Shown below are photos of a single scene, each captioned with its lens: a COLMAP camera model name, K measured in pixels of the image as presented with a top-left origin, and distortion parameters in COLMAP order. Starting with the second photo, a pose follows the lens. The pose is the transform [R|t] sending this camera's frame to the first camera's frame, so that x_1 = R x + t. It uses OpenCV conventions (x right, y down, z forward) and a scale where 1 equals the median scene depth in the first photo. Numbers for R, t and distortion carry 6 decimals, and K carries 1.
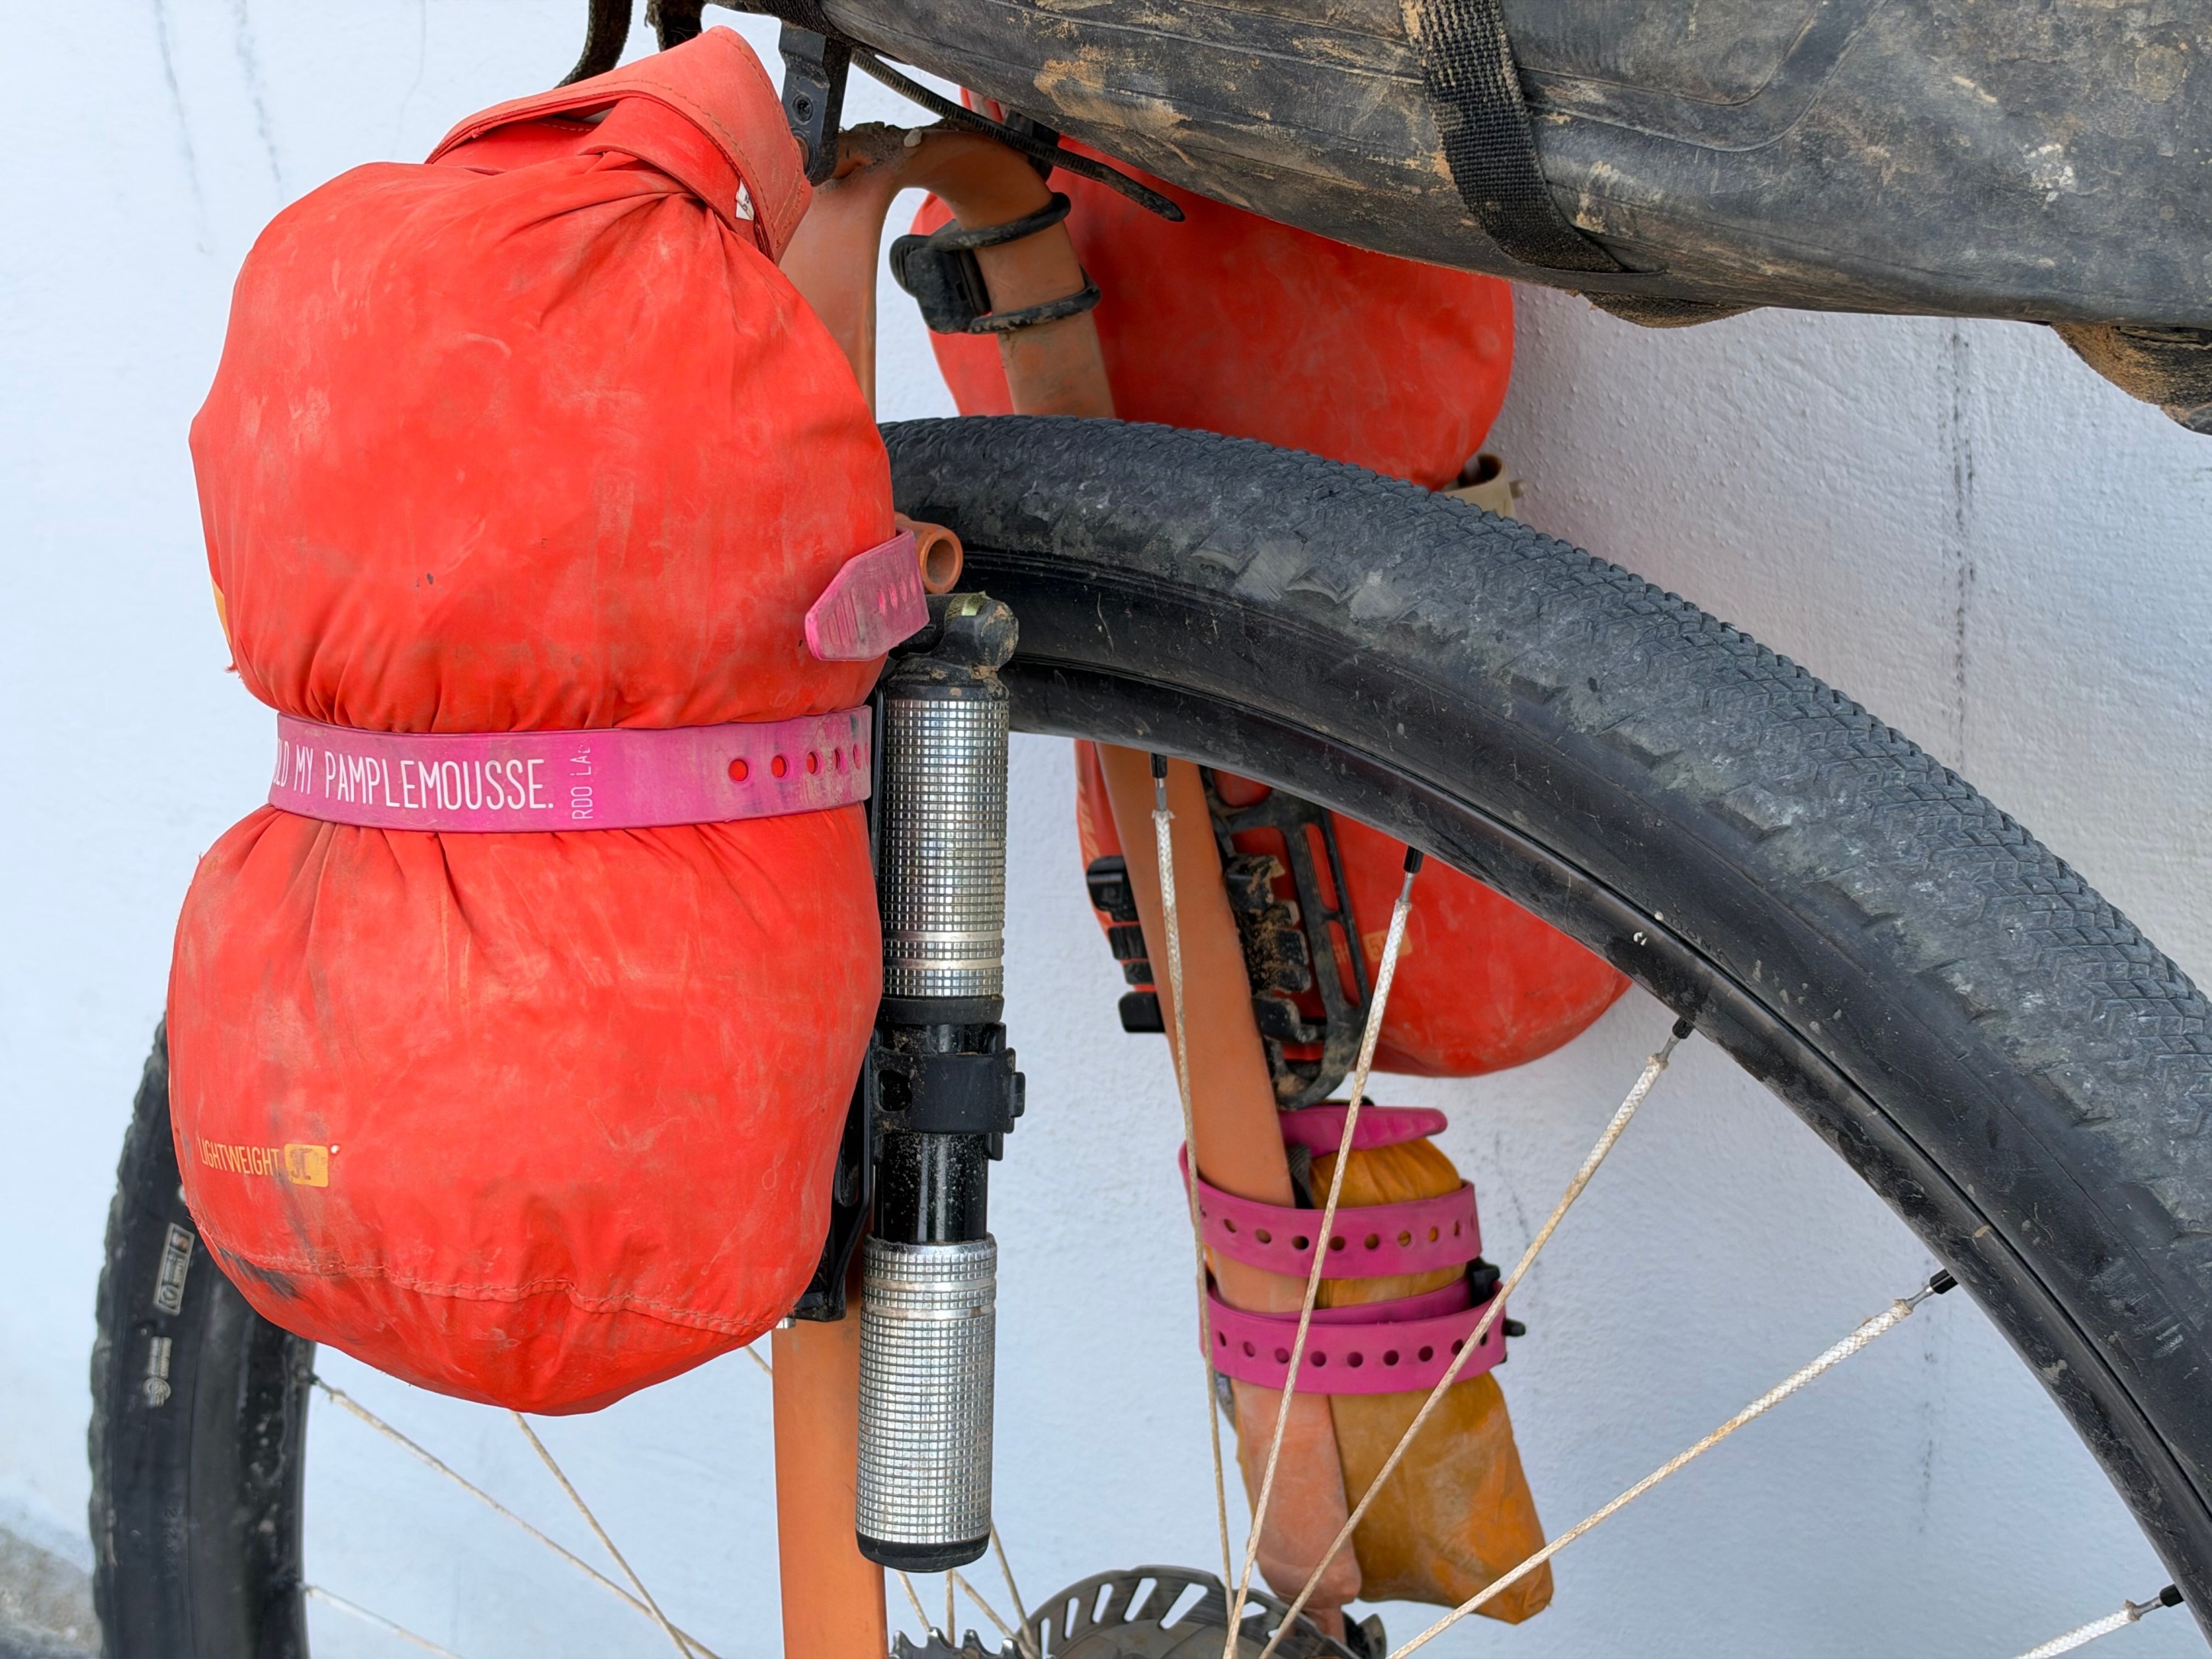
lens RADIAL K [[3156.2, 0, 1106.0], [0, 3156.2, 829.5], [0, 0, 1]] dist [0.307766, -1.021434]
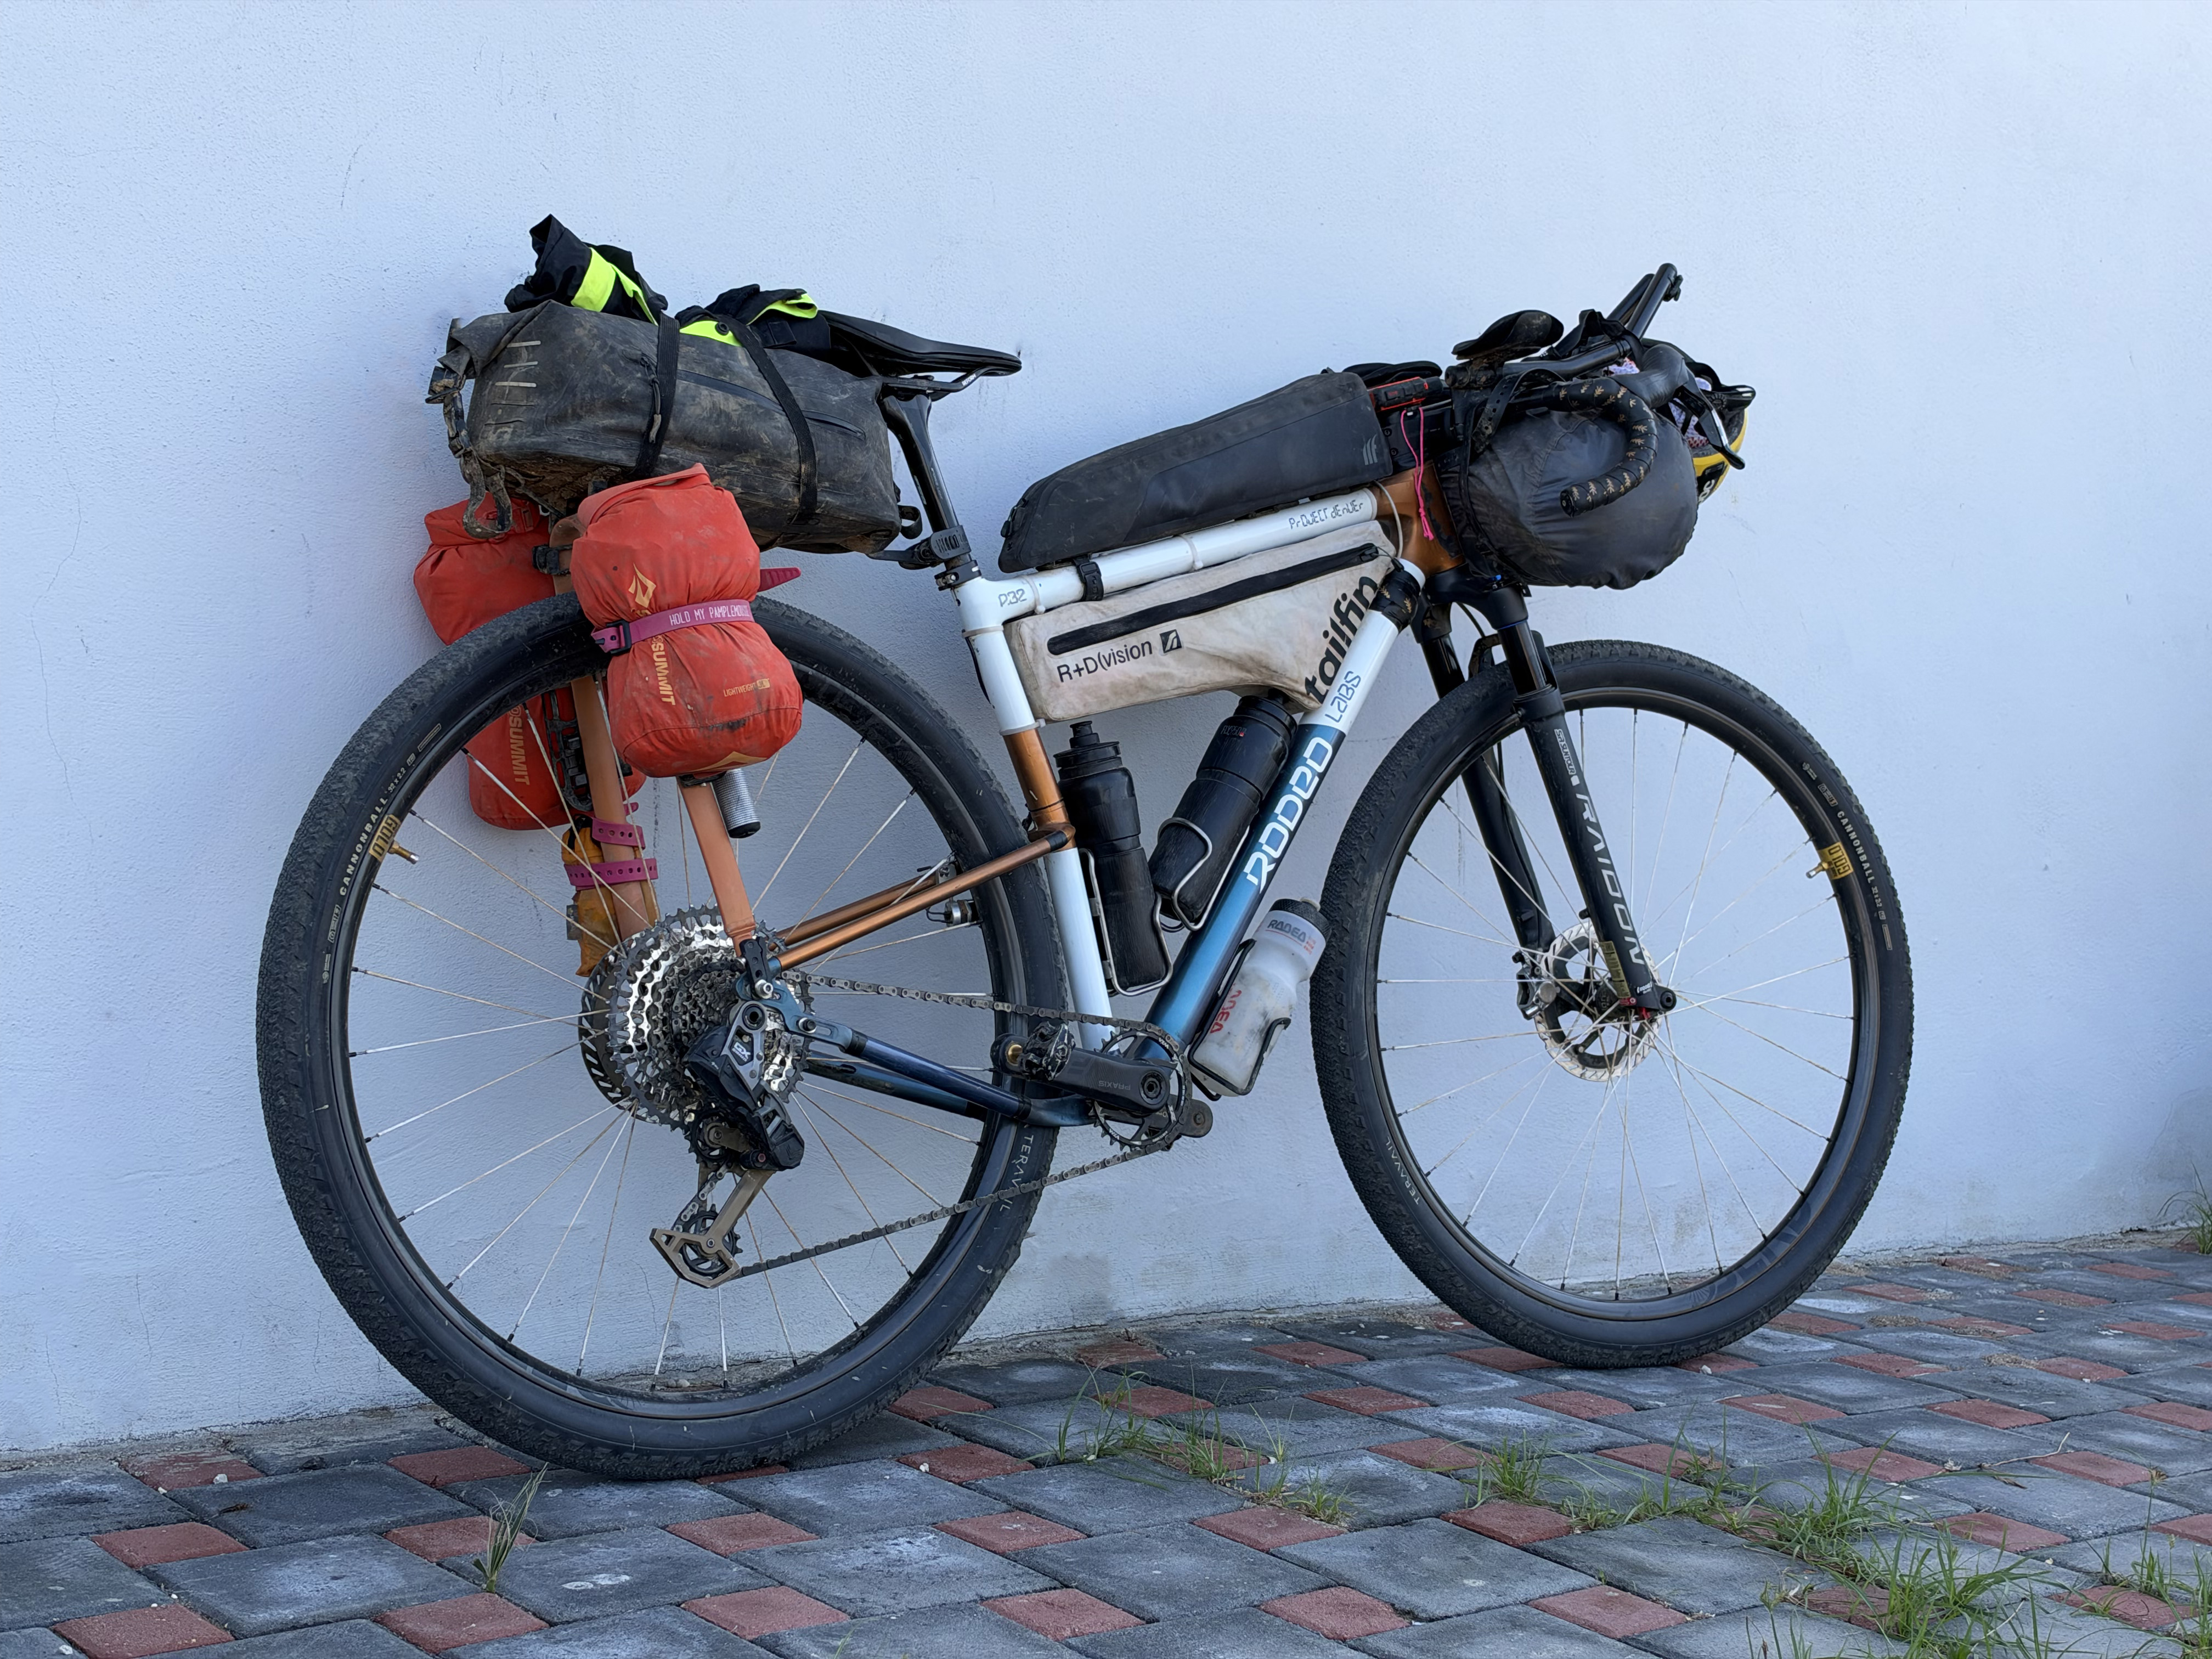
lens RADIAL K [[3156.2, 0, 1106.0], [0, 3156.2, 829.5], [0, 0, 1]] dist [0.307766, -1.021434]
pose [[0.279801, -0.009863, 0.960007, -4.388560], [0.343661, 0.934717, -0.090559, 0.862607], [-0.896442, 0.355256, 0.264924, -0.545980]]
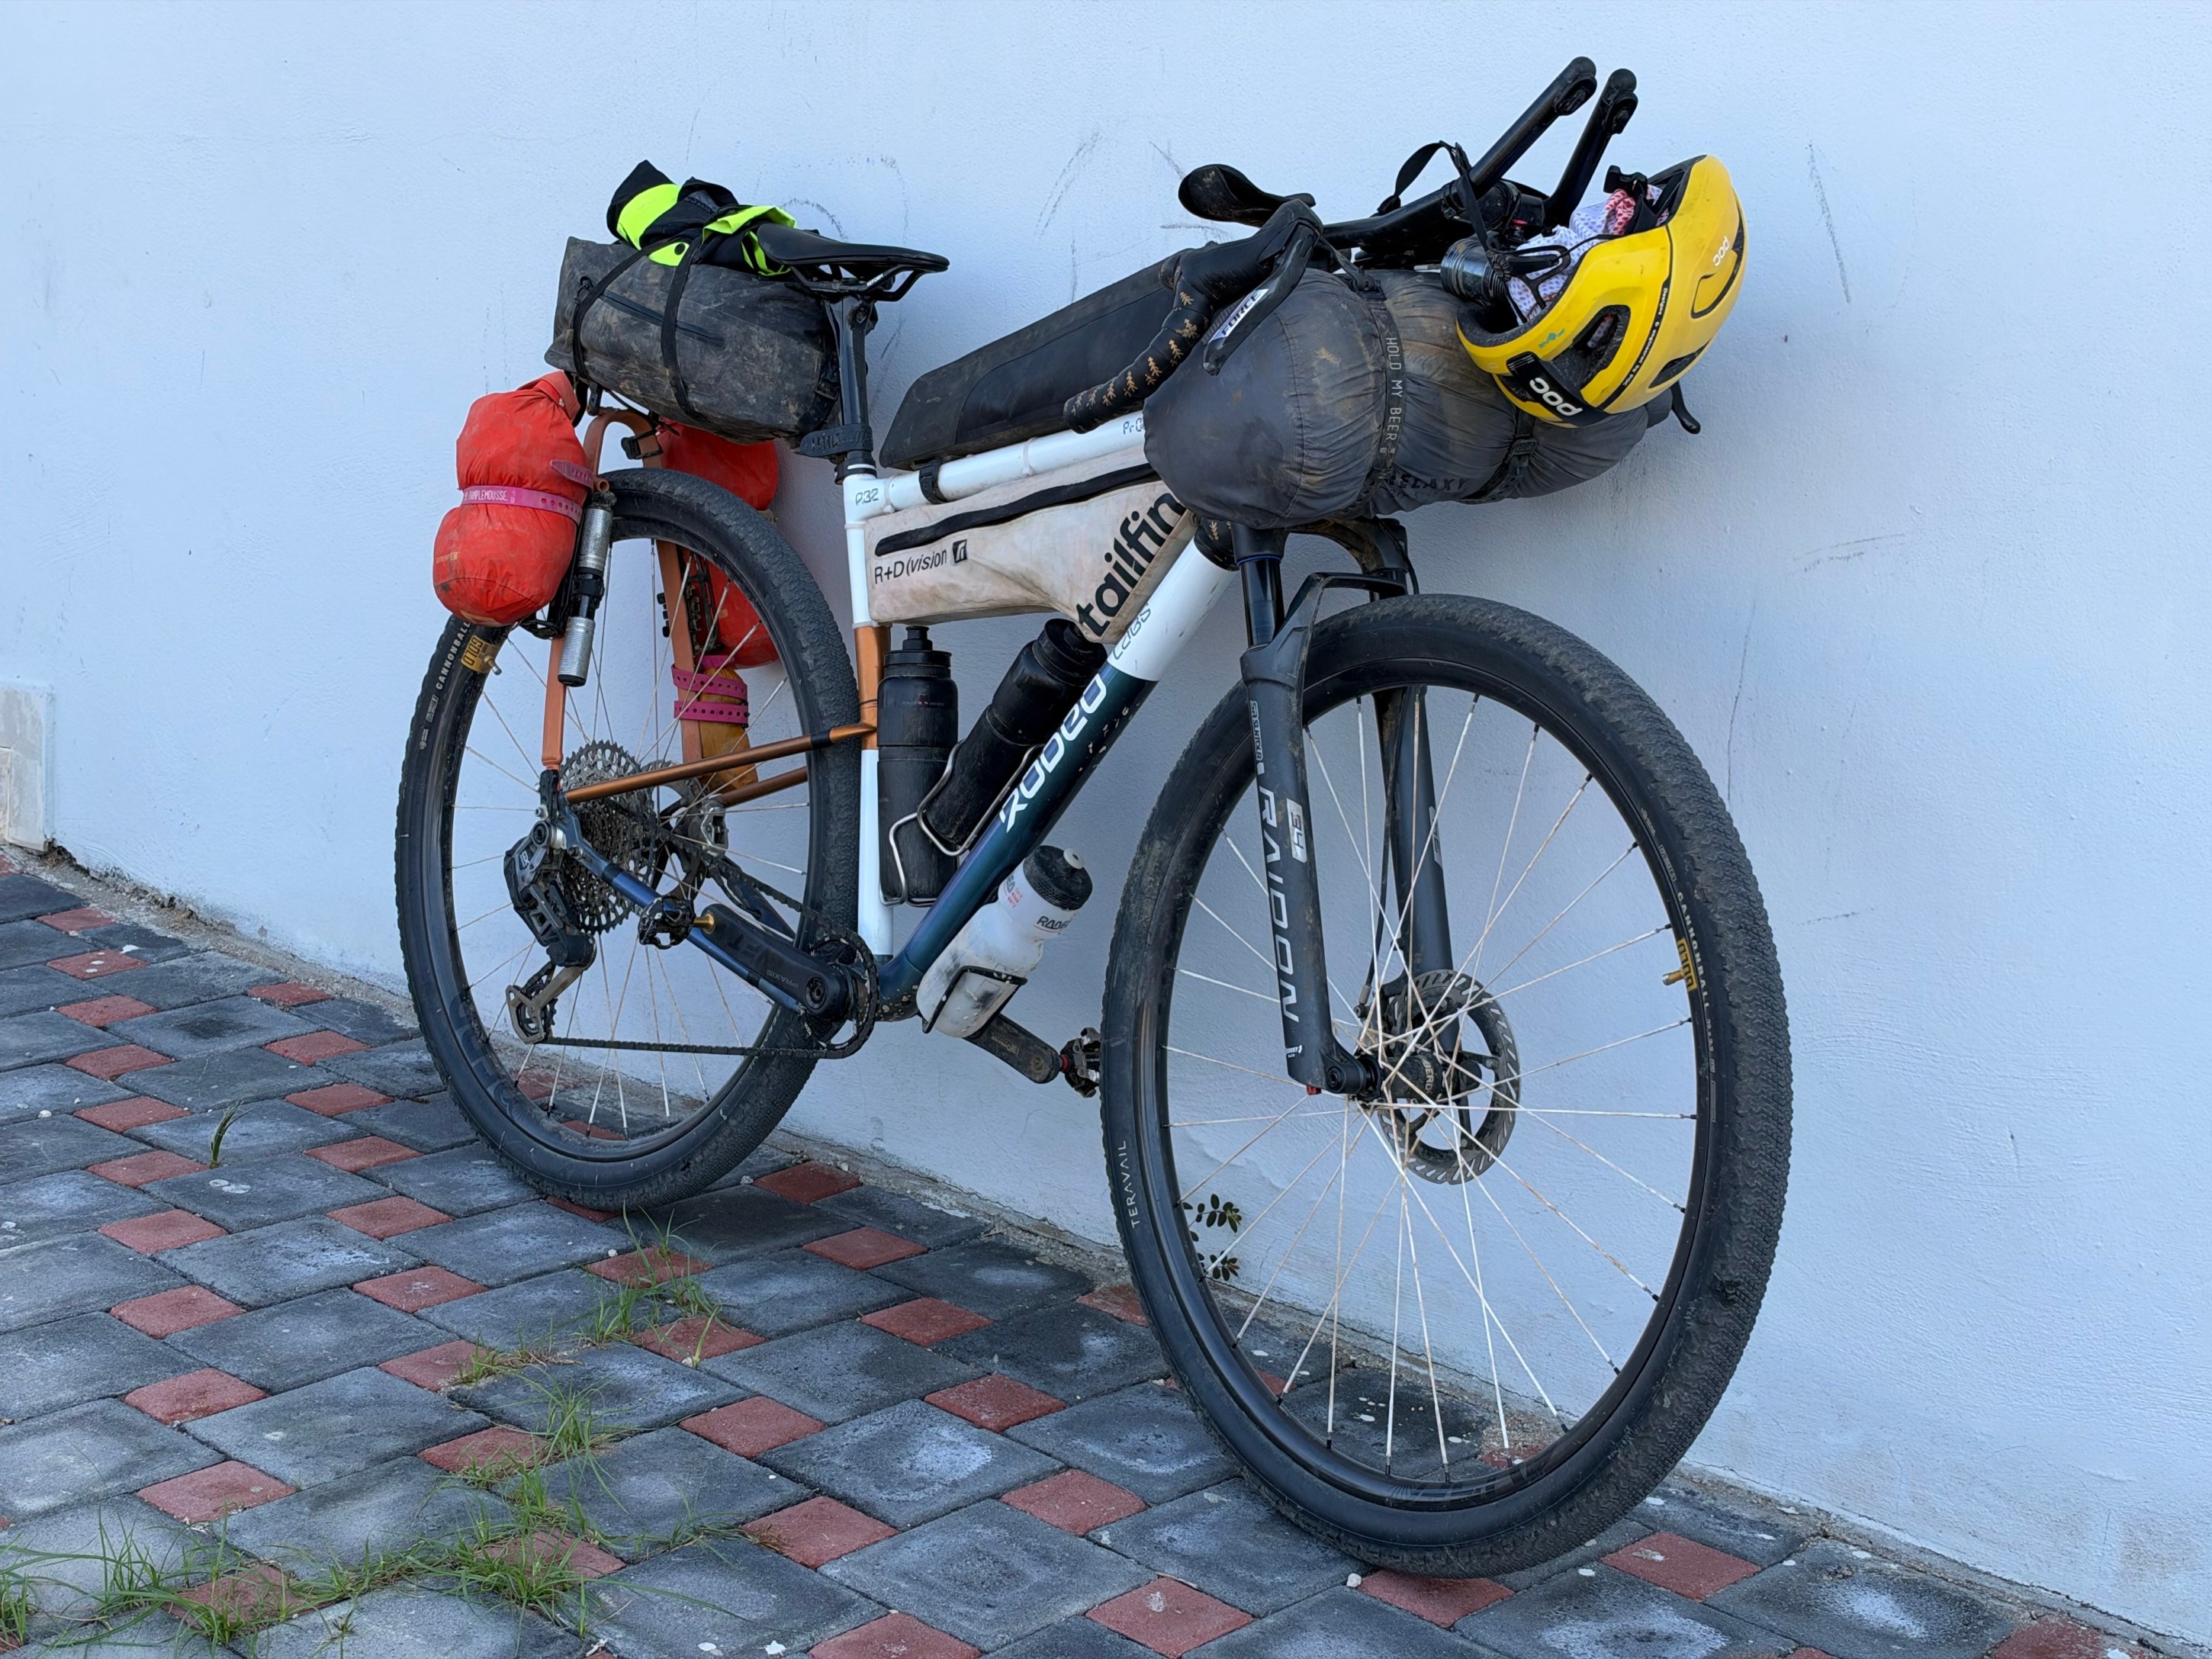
lens RADIAL K [[3156.2, 0, 1106.0], [0, 3156.2, 829.5], [0, 0, 1]] dist [0.307766, -1.021434]
pose [[0.988170, 0.087277, -0.126107, 1.584184], [-0.113258, 0.969724, -0.216350, 1.612300], [0.103407, 0.228073, 0.968137, -4.076489]]
